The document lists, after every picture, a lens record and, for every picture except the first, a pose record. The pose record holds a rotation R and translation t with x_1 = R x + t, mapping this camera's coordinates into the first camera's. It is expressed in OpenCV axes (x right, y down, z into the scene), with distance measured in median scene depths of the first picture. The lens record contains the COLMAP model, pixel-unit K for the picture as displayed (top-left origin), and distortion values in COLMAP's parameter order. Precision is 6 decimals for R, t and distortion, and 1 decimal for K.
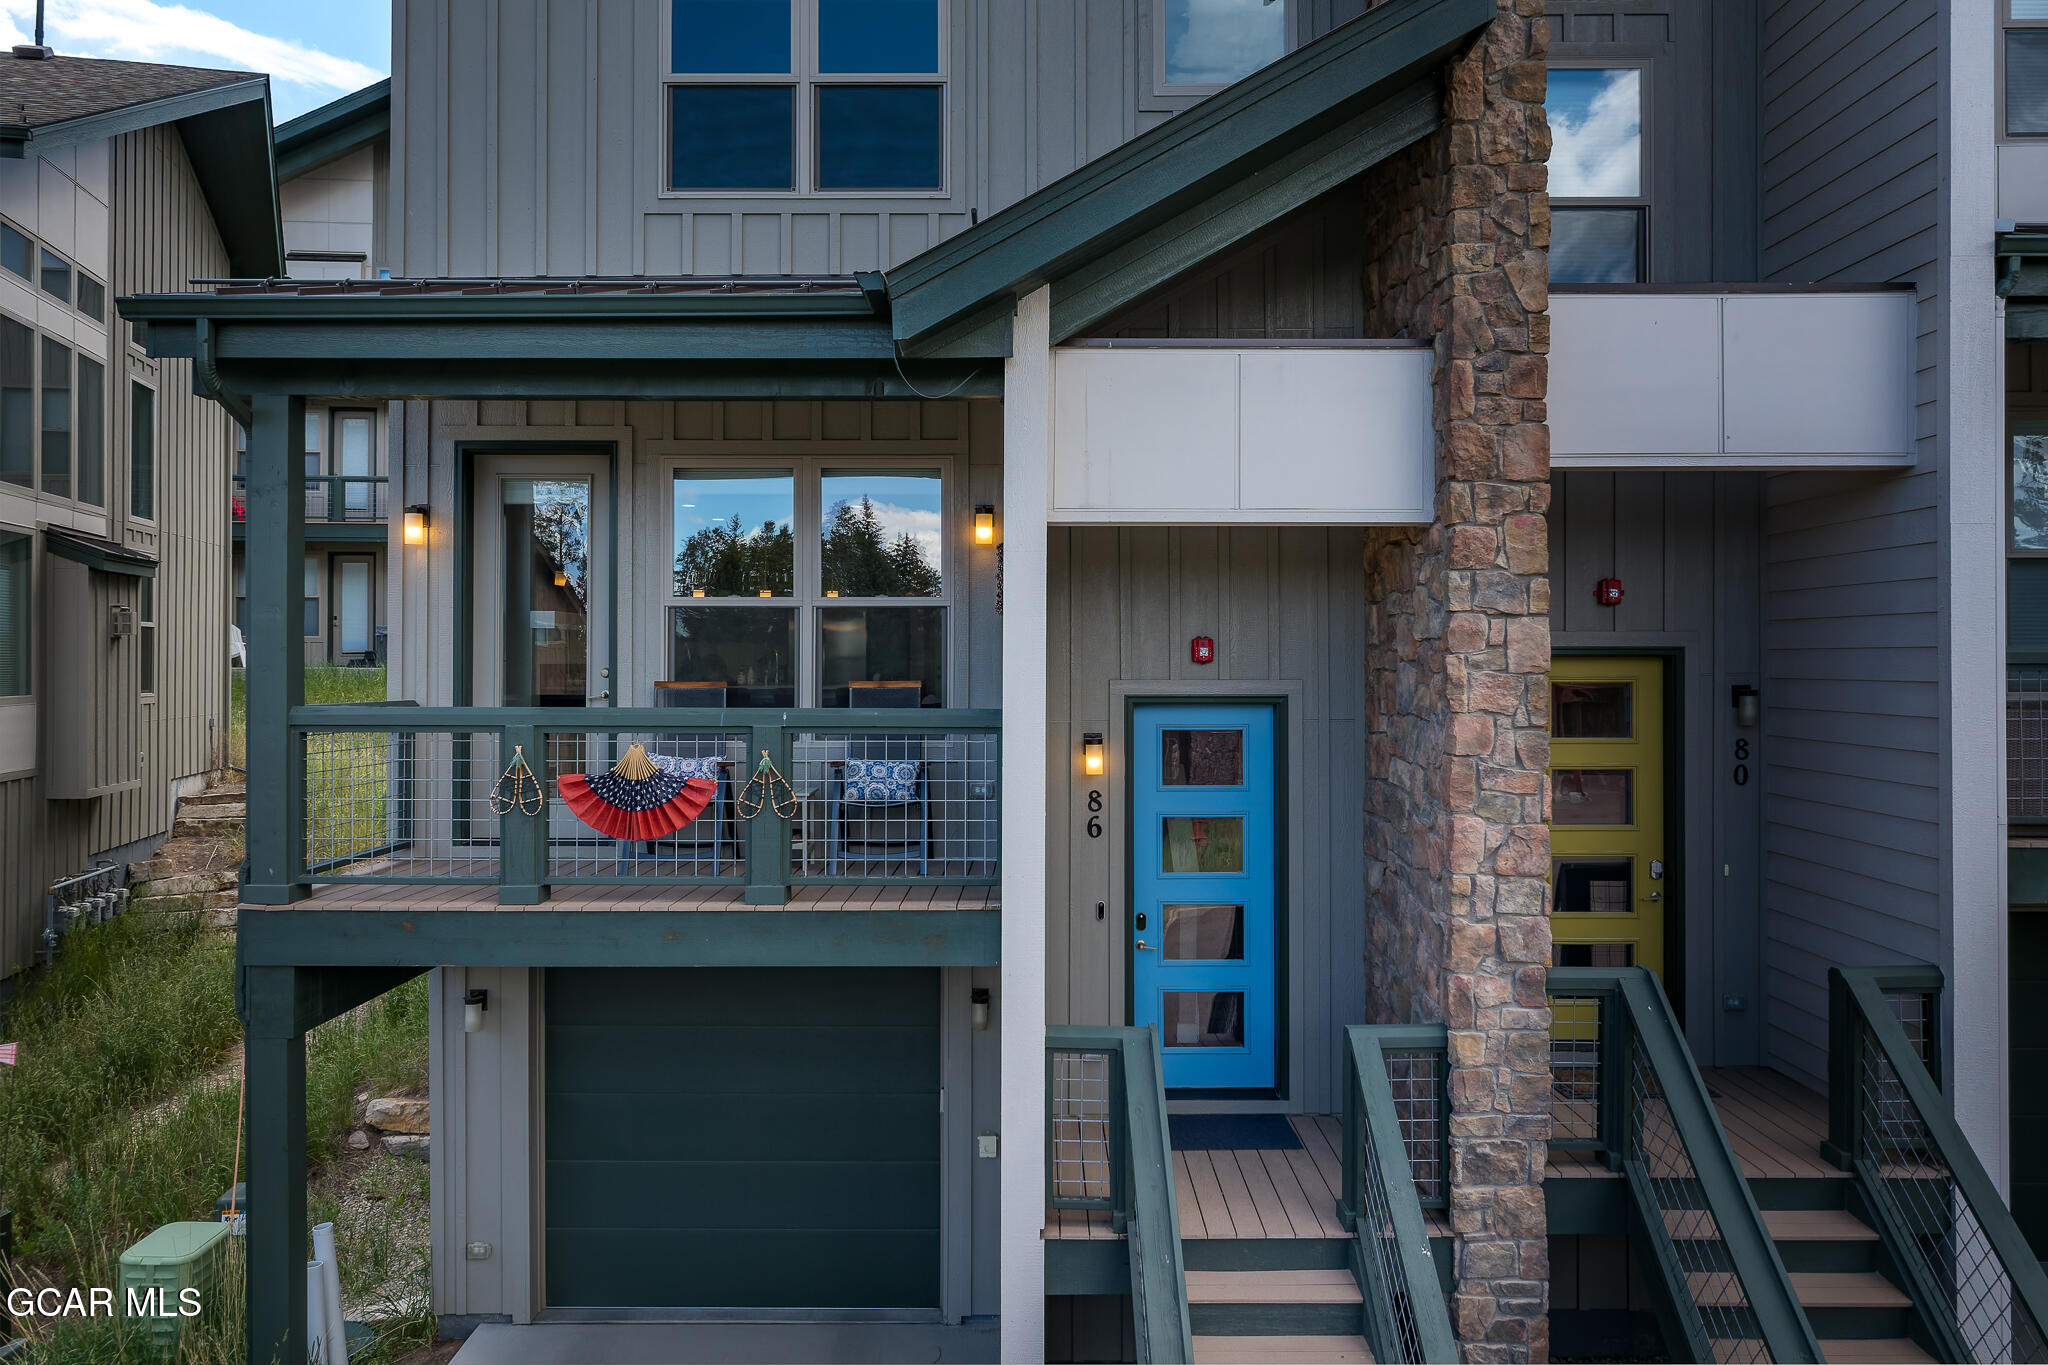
lens RADIAL K [[1416.9, 0, 1024.0], [0, 1416.9, 682.5], [0, 0, 1]] dist [-0.000541, 0.000023]
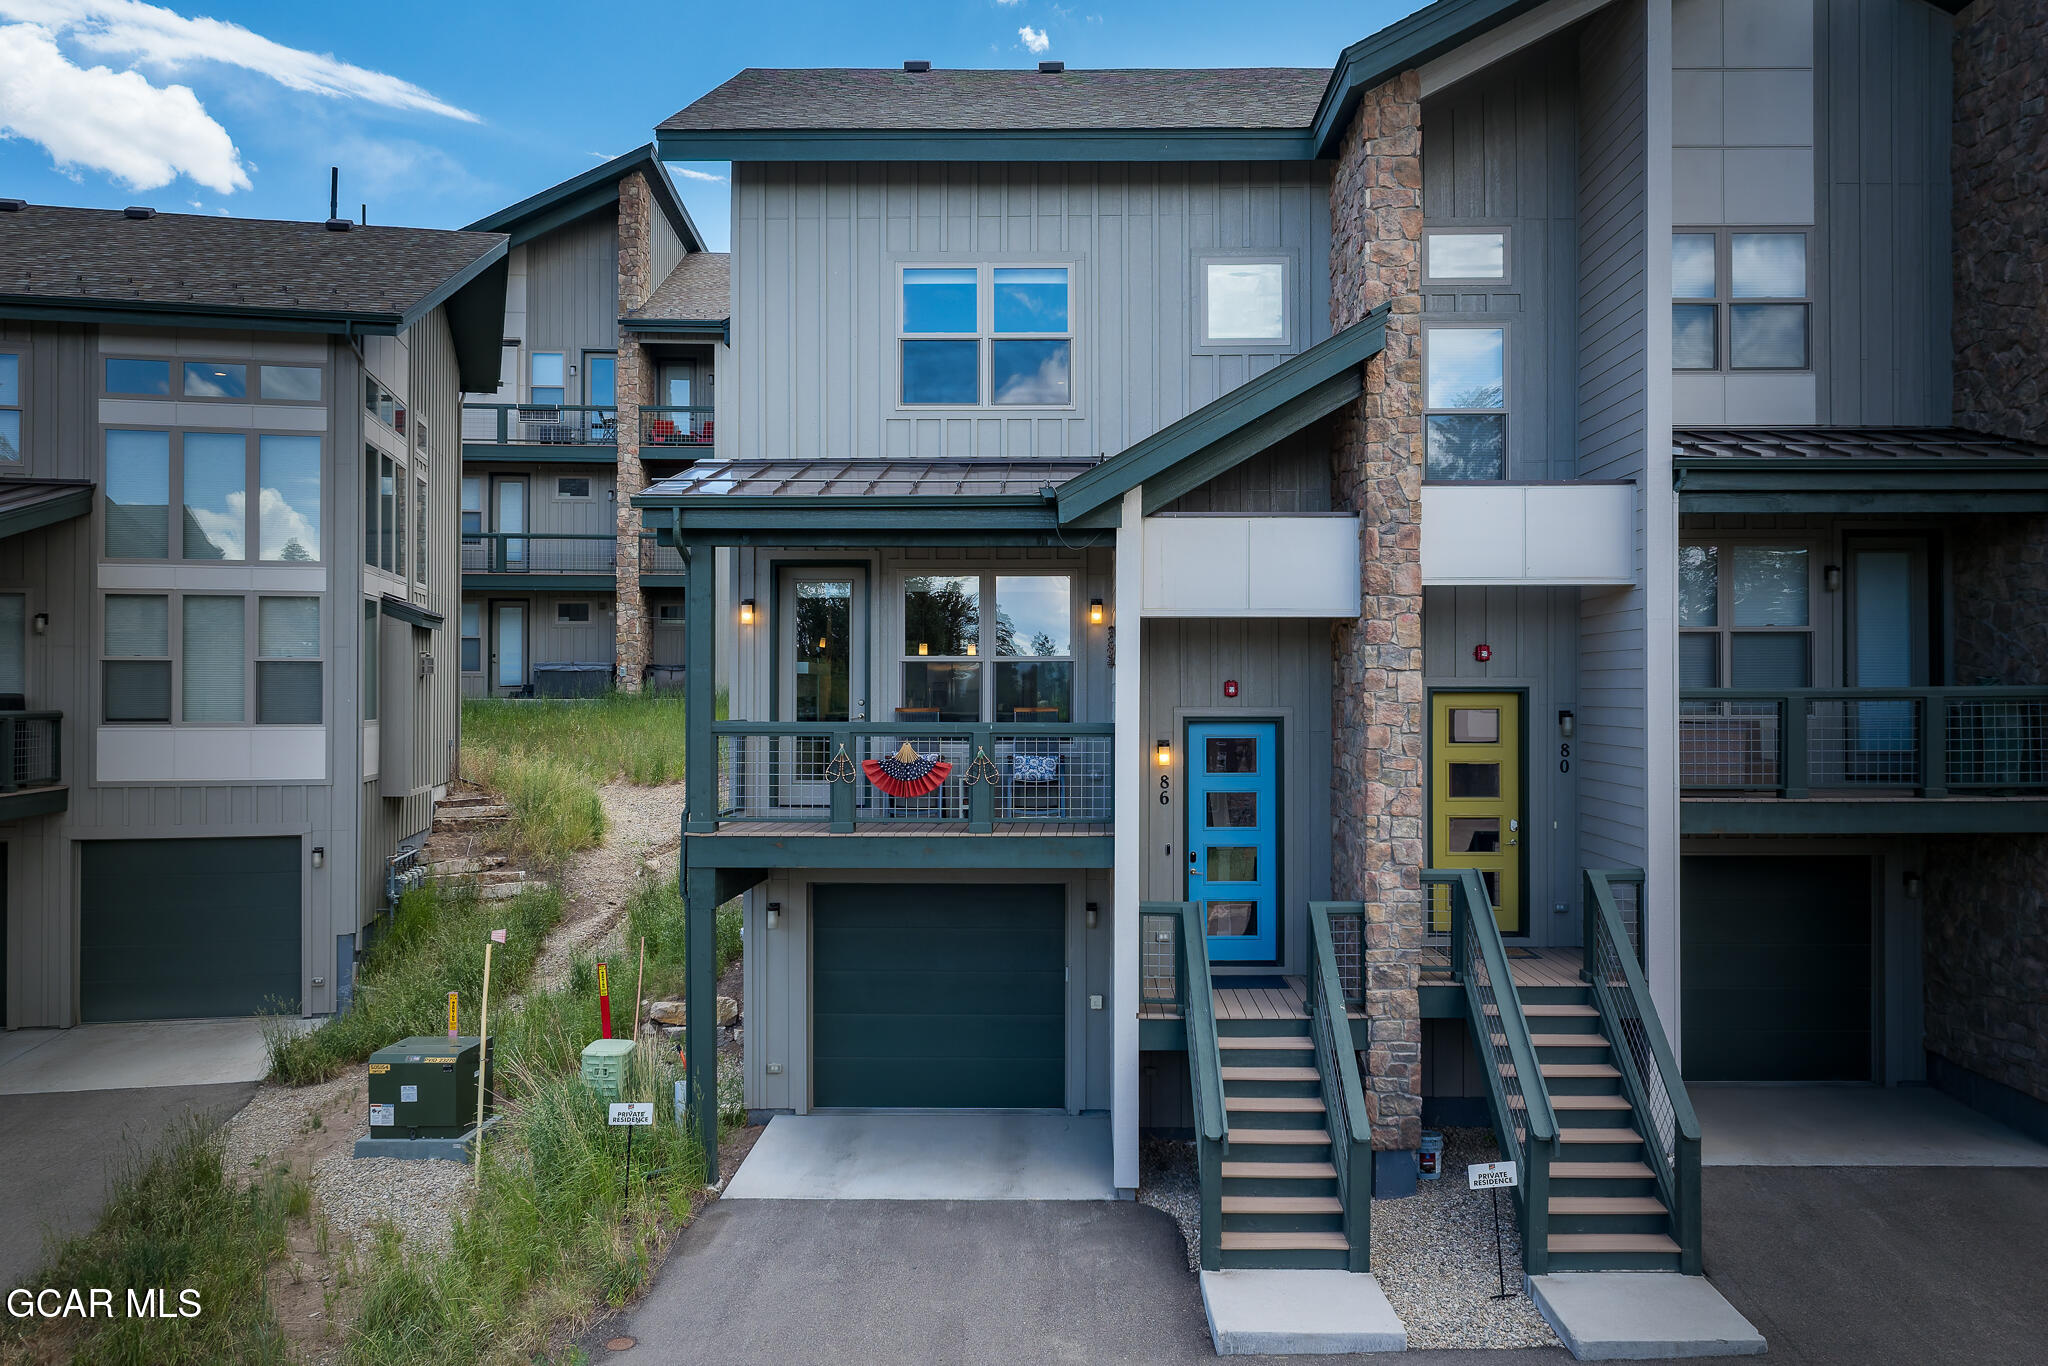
lens RADIAL K [[1471.2, 0, 1086.2], [0, 1471.2, 711.7], [0, 0, 1]] dist [0.002857, 0.000488]
pose [[0.999967, 0.000489, 0.008160, -0.063169], [-0.000472, 0.999998, -0.002091, 0.008247], [-0.008161, 0.002087, 0.999965, -0.804884]]
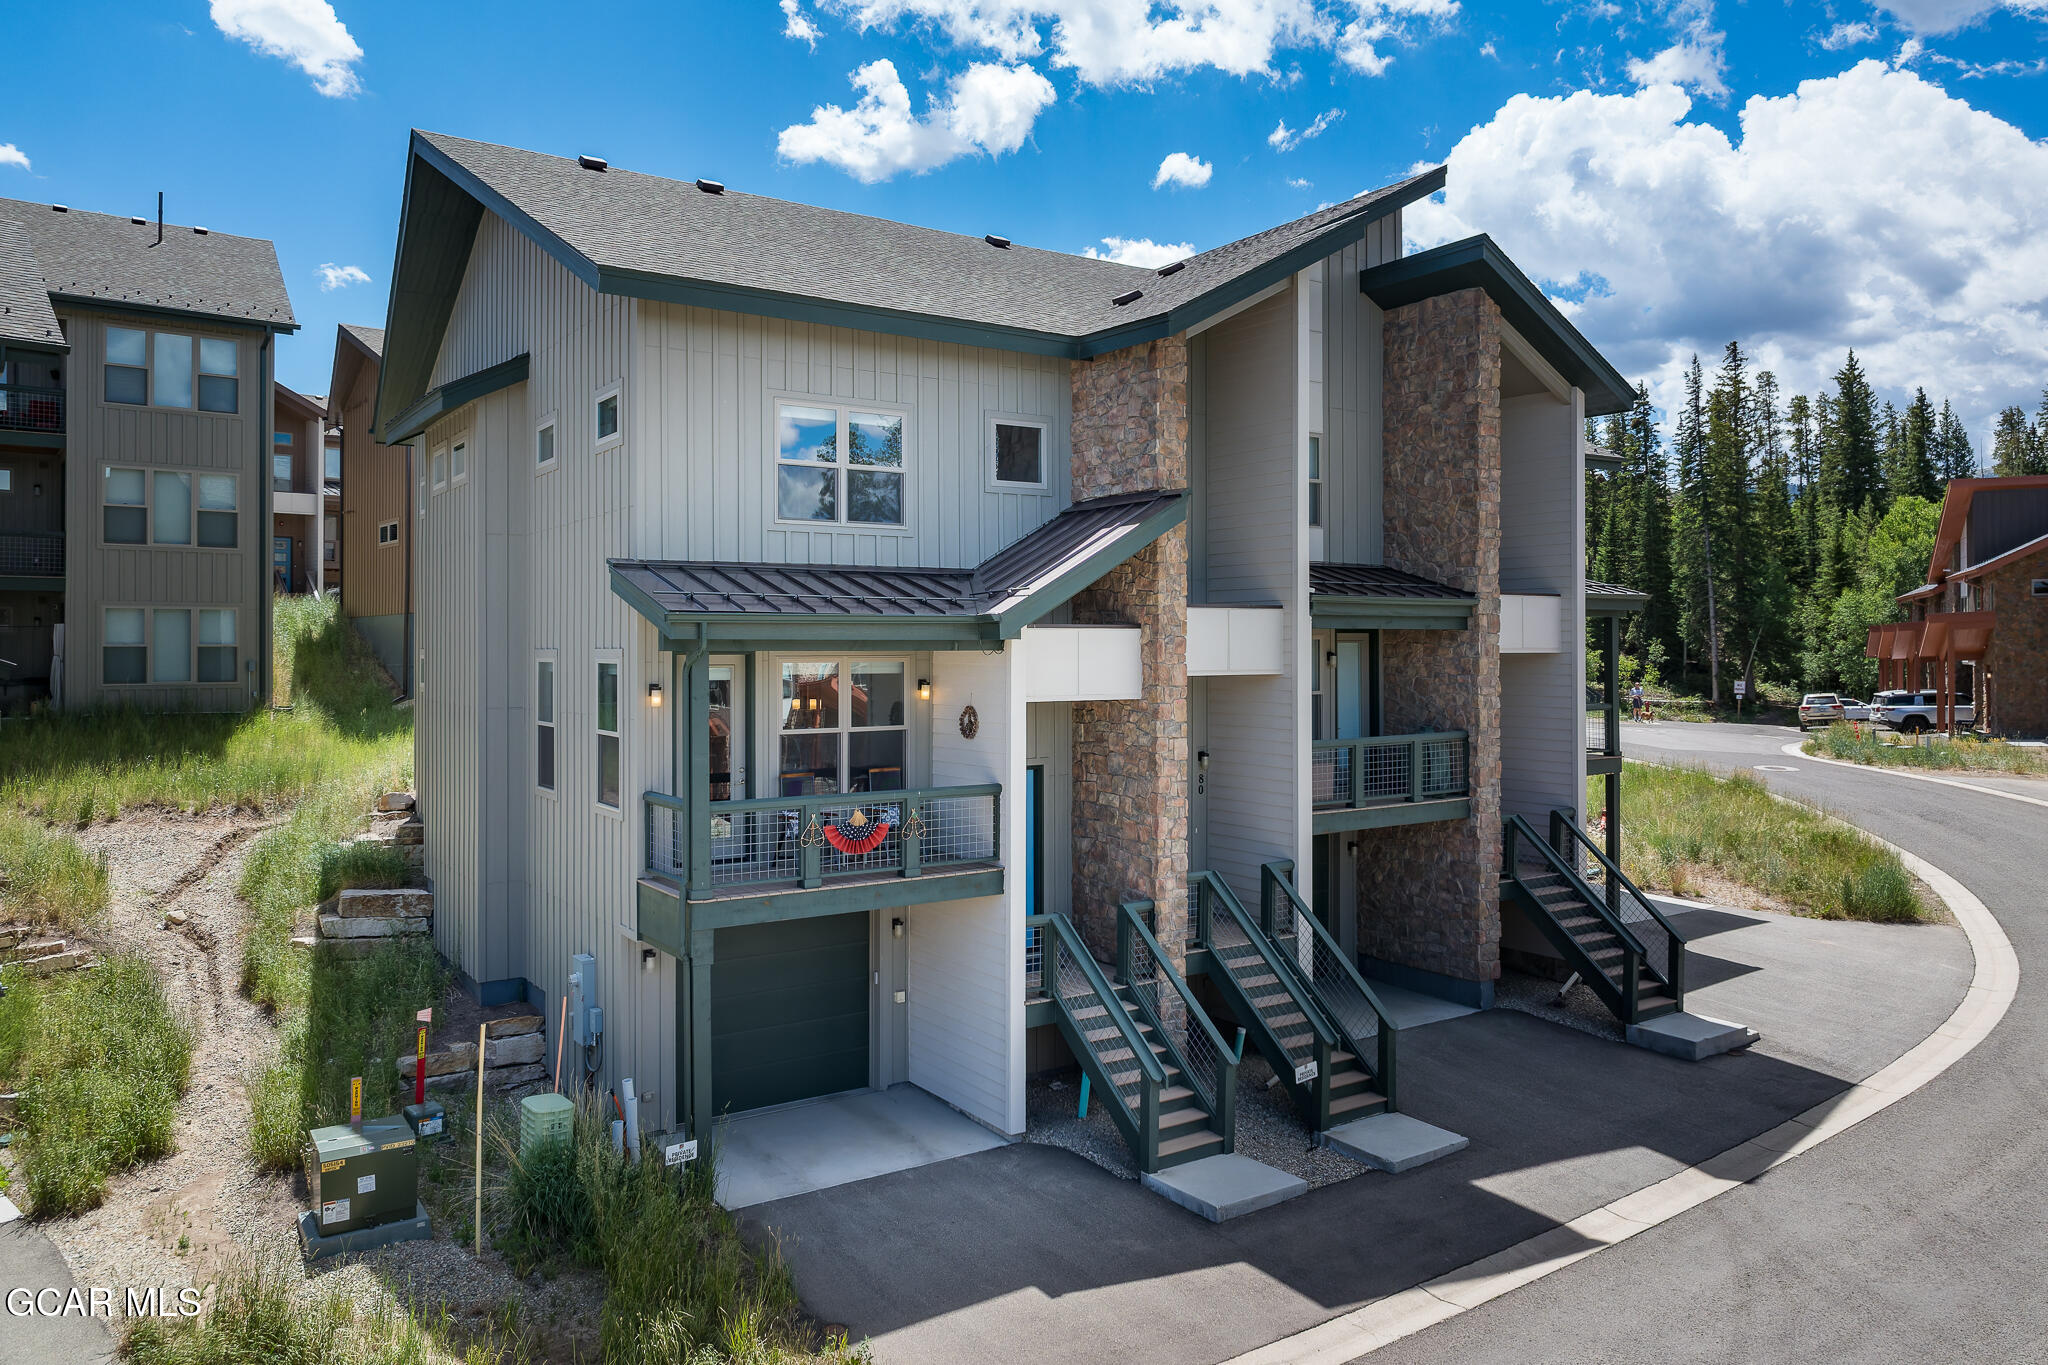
lens RADIAL K [[1385.2, 0, 1022.0], [0, 1385.2, 666.4], [0, 0, 1]] dist [0.002260, 0.001756]
pose [[0.825057, -0.007226, 0.565003, -1.237932], [0.007141, 0.999972, 0.002361, -0.175366], [-0.565004, 0.002087, 0.825086, -0.870086]]
